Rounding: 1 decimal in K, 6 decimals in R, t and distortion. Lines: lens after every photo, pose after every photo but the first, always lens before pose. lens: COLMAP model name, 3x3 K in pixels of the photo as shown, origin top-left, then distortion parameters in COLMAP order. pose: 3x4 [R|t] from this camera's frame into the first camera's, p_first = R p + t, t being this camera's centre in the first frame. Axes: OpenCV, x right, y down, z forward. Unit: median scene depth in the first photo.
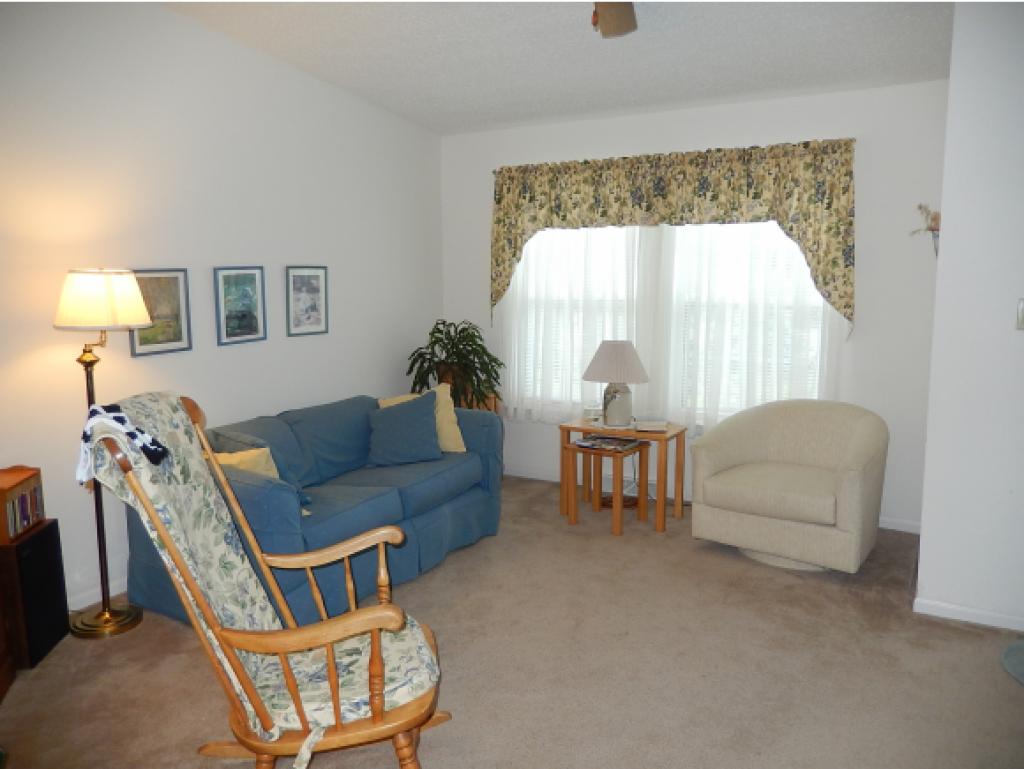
lens RADIAL K [[773.4, 0, 513.5], [0, 773.4, 379.3], [0, 0, 1]] dist [0.007940, 0.002261]
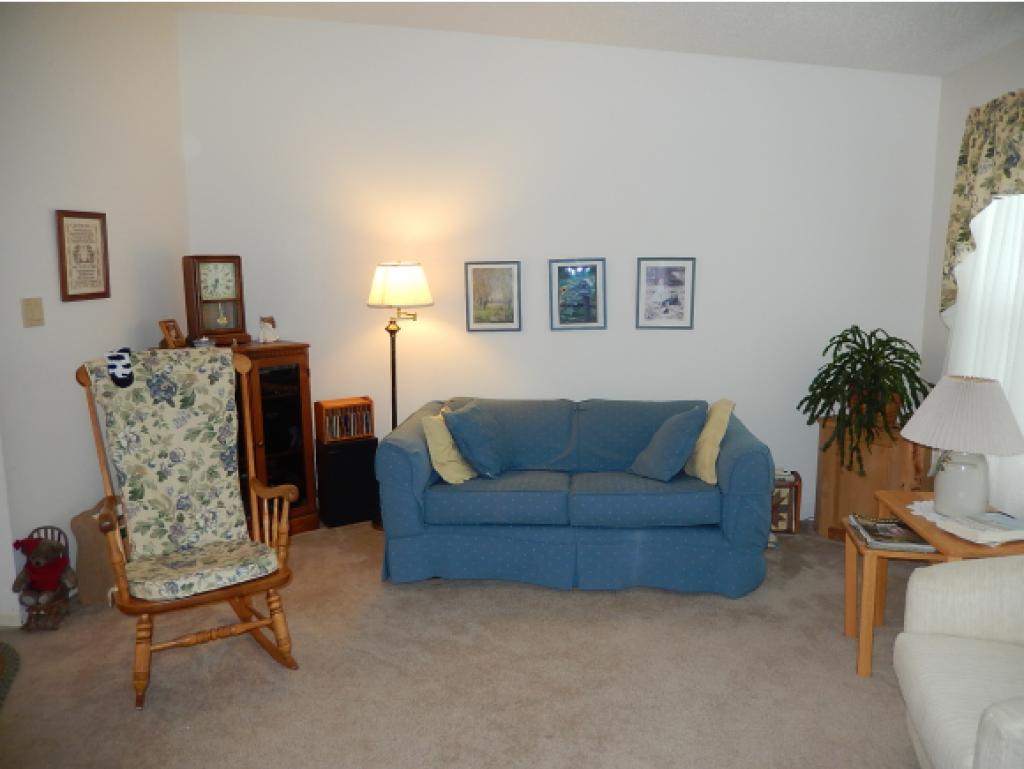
lens RADIAL K [[773.4, 0, 514.0], [0, 773.4, 386.2], [0, 0, 1]] dist [0.007940, 0.002261]
pose [[0.420269, 0.147355, -0.895355, 0.596179], [-0.123213, 0.986854, 0.104579, -0.072356], [0.898995, 0.066369, 0.432900, 0.465760]]
